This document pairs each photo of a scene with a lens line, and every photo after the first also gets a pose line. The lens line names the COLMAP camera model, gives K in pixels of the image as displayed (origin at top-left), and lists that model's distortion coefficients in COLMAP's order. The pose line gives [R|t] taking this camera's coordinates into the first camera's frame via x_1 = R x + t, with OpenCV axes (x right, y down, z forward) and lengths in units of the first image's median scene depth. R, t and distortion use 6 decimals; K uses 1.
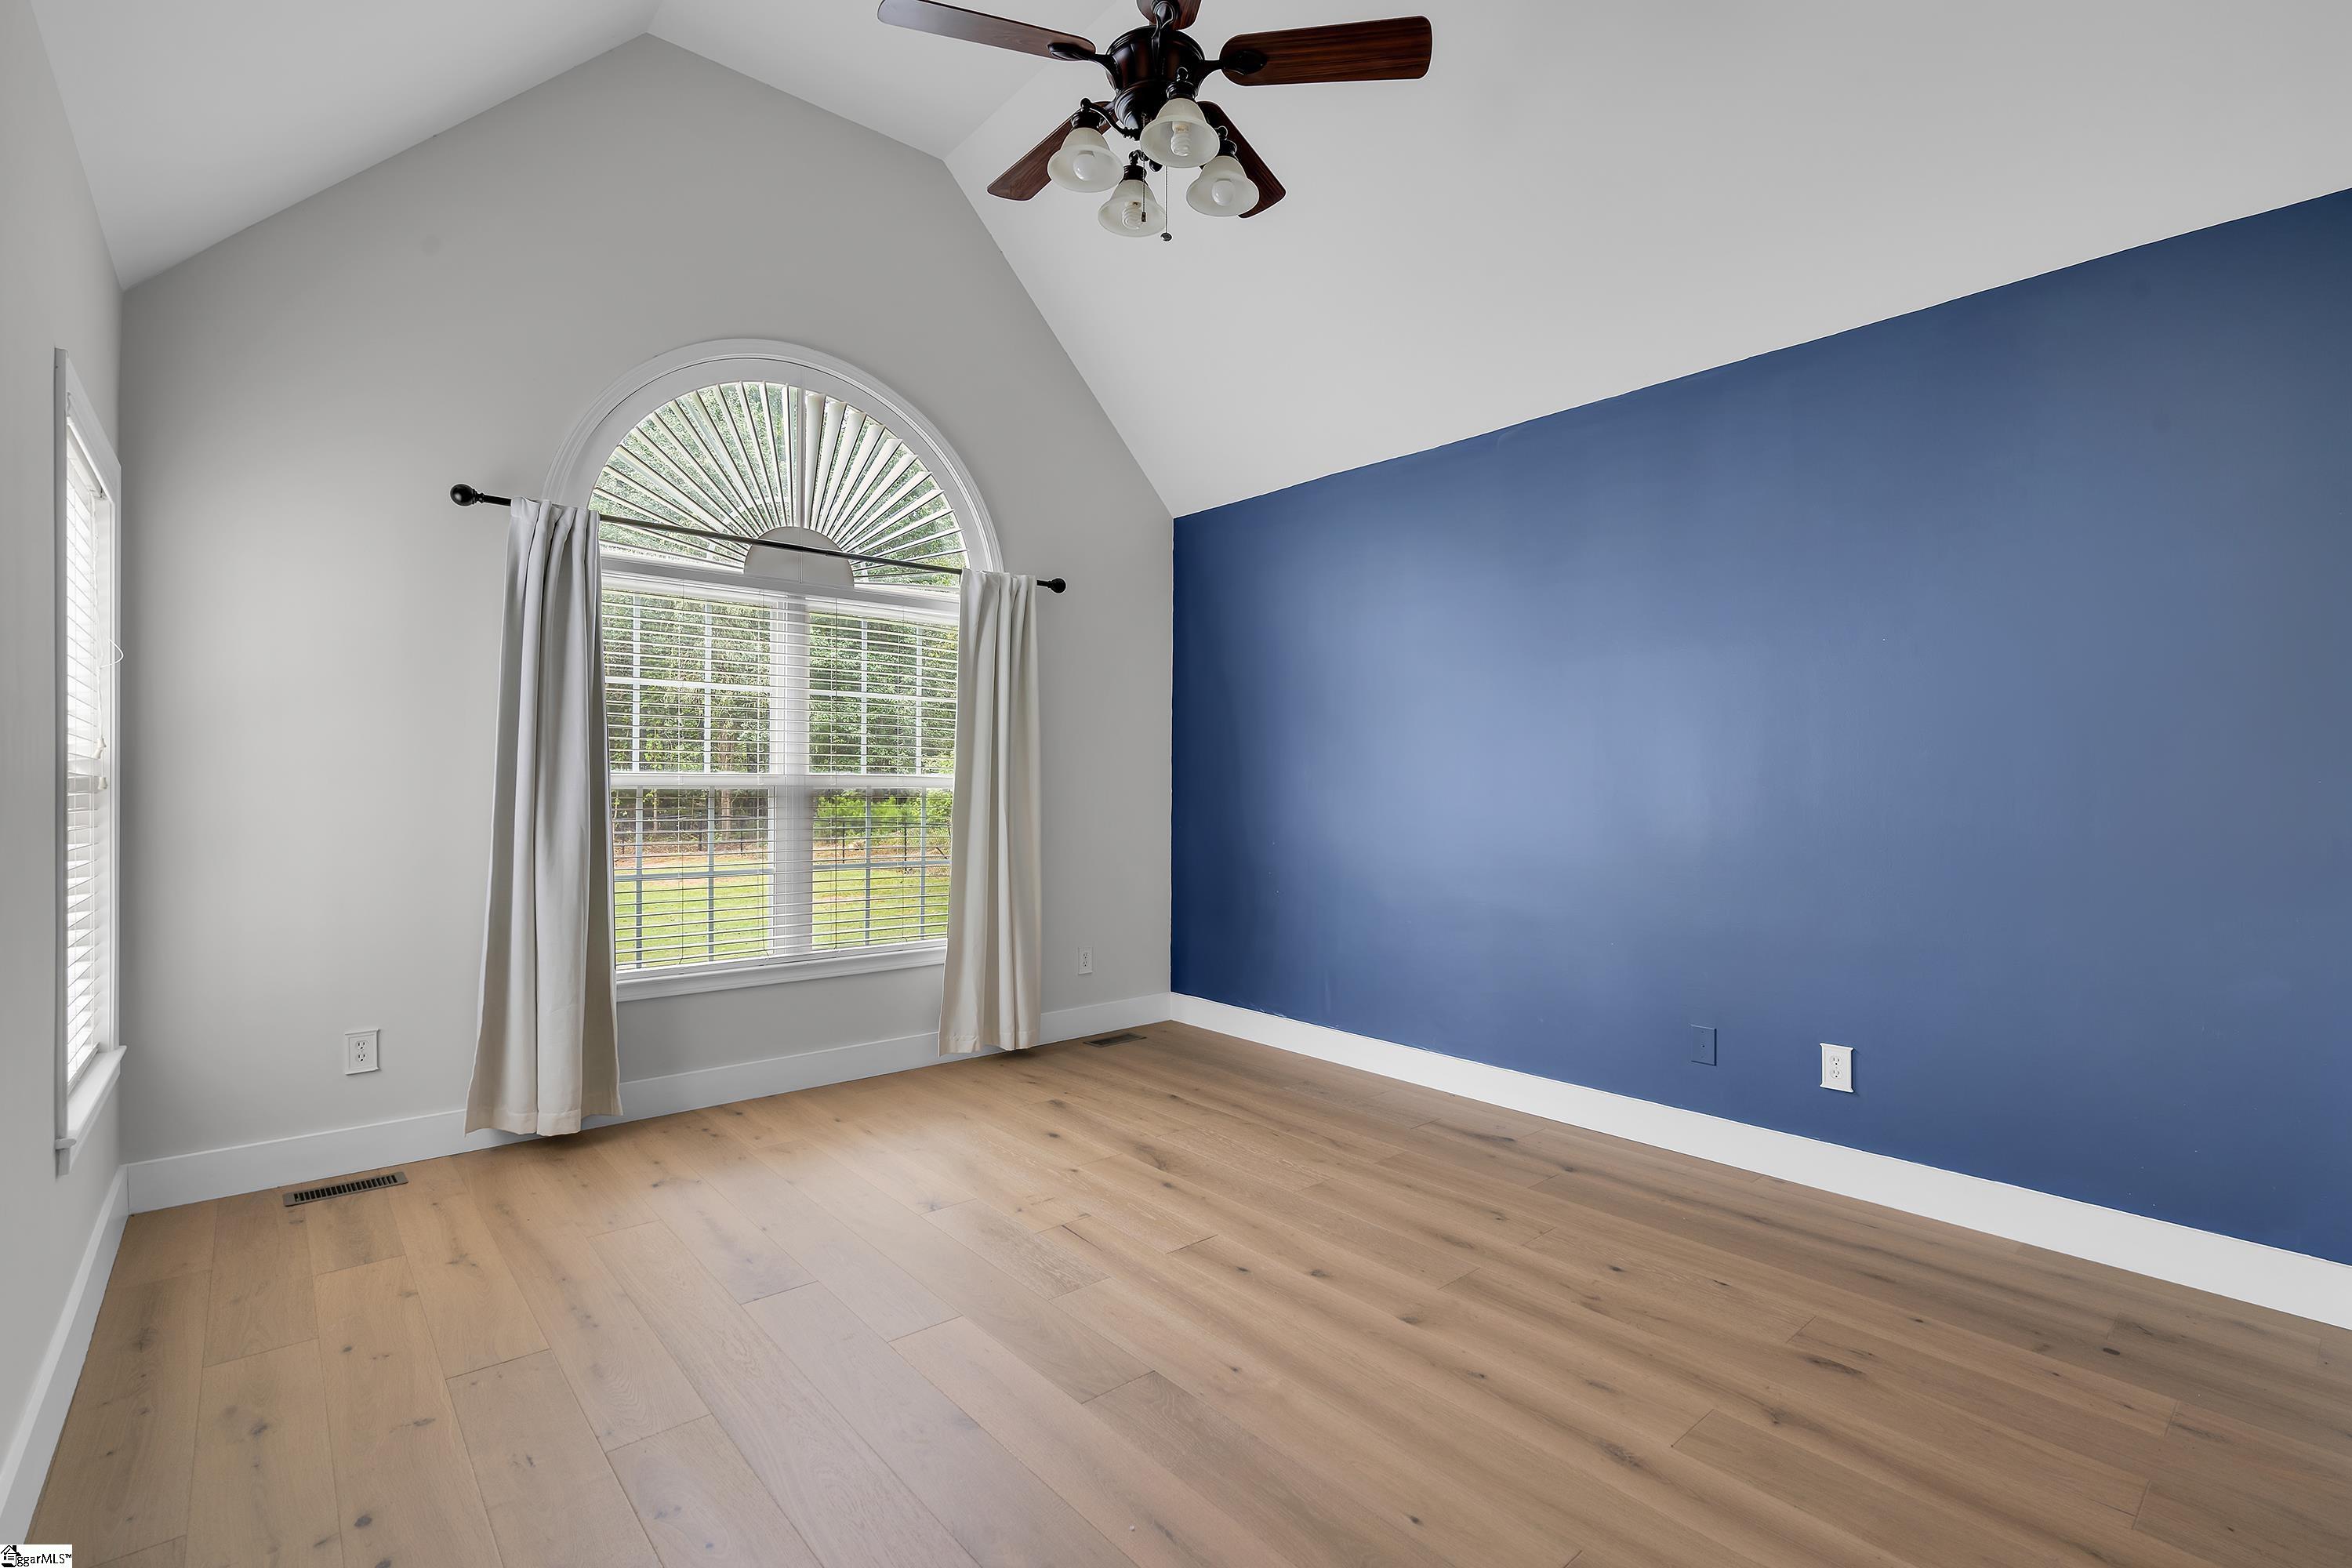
lens RADIAL K [[1087.2, 0, 1186.1], [0, 1087.2, 785.0], [0, 0, 1]] dist [-0.004256, 0.000306]
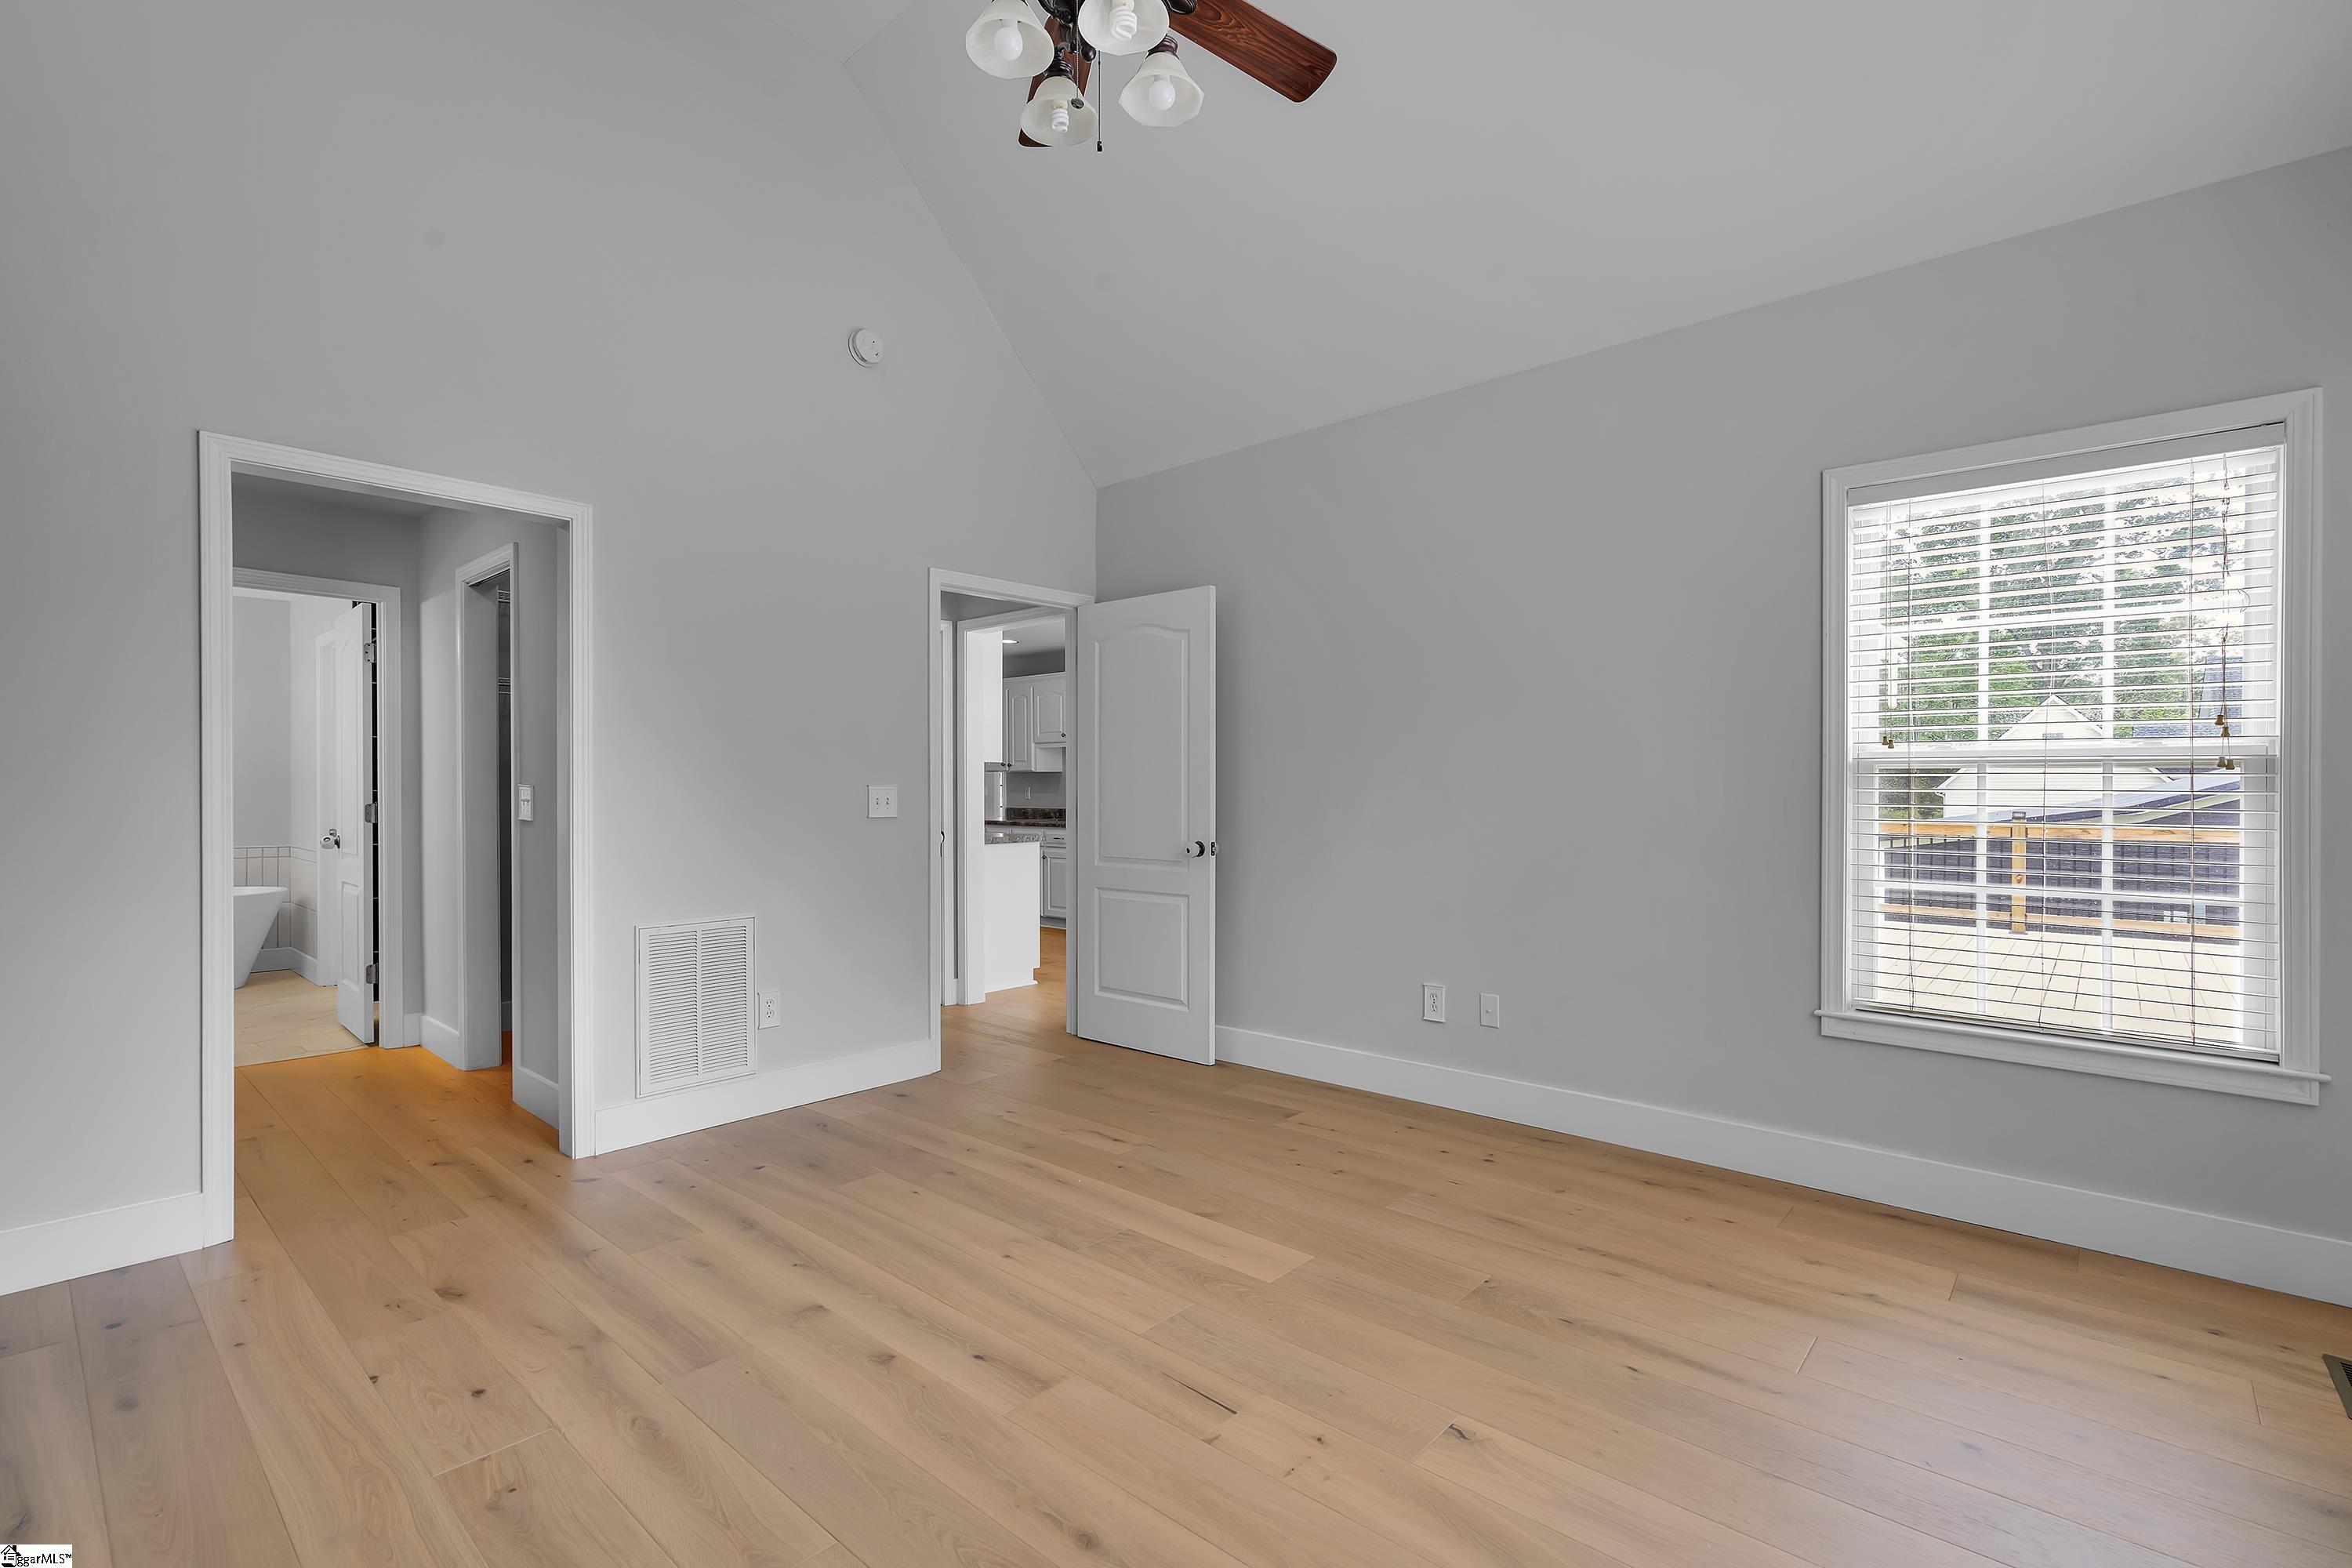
lens RADIAL K [[1087.2, 0, 1186.1], [0, 1087.2, 785.0], [0, 0, 1]] dist [-0.004256, 0.000306]
pose [[-0.992271, -0.005867, -0.123949, 0.002625], [-0.007413, 0.999900, 0.012021, 0.006337], [0.123866, 0.012847, -0.992216, 2.041034]]
